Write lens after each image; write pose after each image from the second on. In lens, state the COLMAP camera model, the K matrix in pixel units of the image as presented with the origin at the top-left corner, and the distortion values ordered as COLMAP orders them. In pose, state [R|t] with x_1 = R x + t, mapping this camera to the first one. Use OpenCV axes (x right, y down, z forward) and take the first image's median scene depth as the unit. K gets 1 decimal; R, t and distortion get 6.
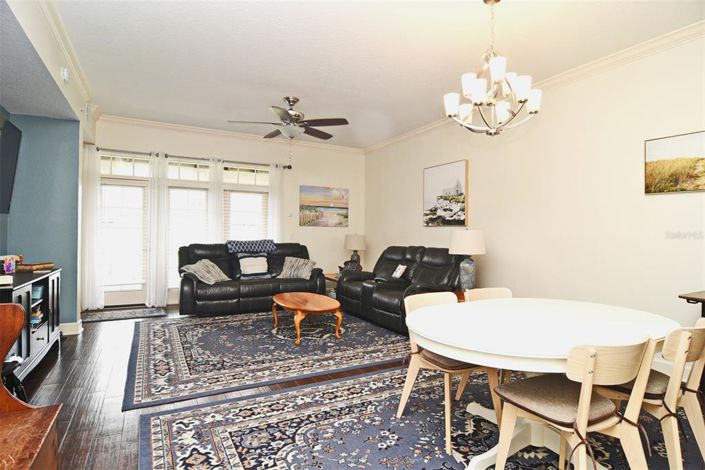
lens RADIAL K [[353.7, 0, 354.2], [0, 353.7, 250.7], [0, 0, 1]] dist [0.001245, 0.000358]
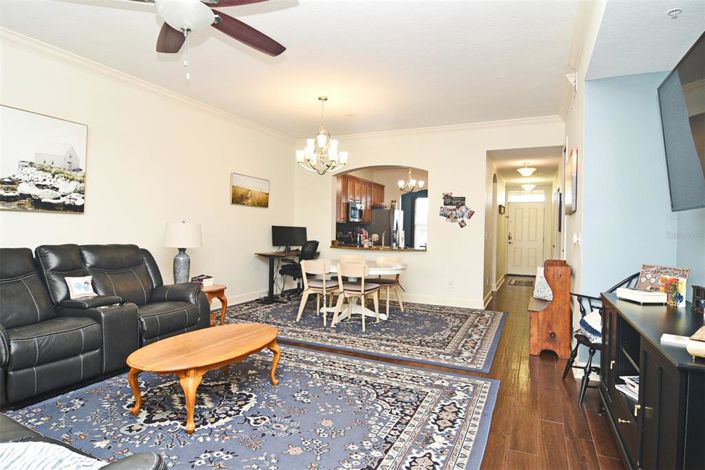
lens RADIAL K [[379.9, 0, 354.5], [0, 379.9, 233.0], [0, 0, 1]] dist [-0.021179, -0.000105]
pose [[-0.564254, -0.017743, 0.825411, -1.031924], [0.025684, 0.998908, 0.039030, -0.071665], [-0.825202, 0.043223, -0.563182, 1.527841]]
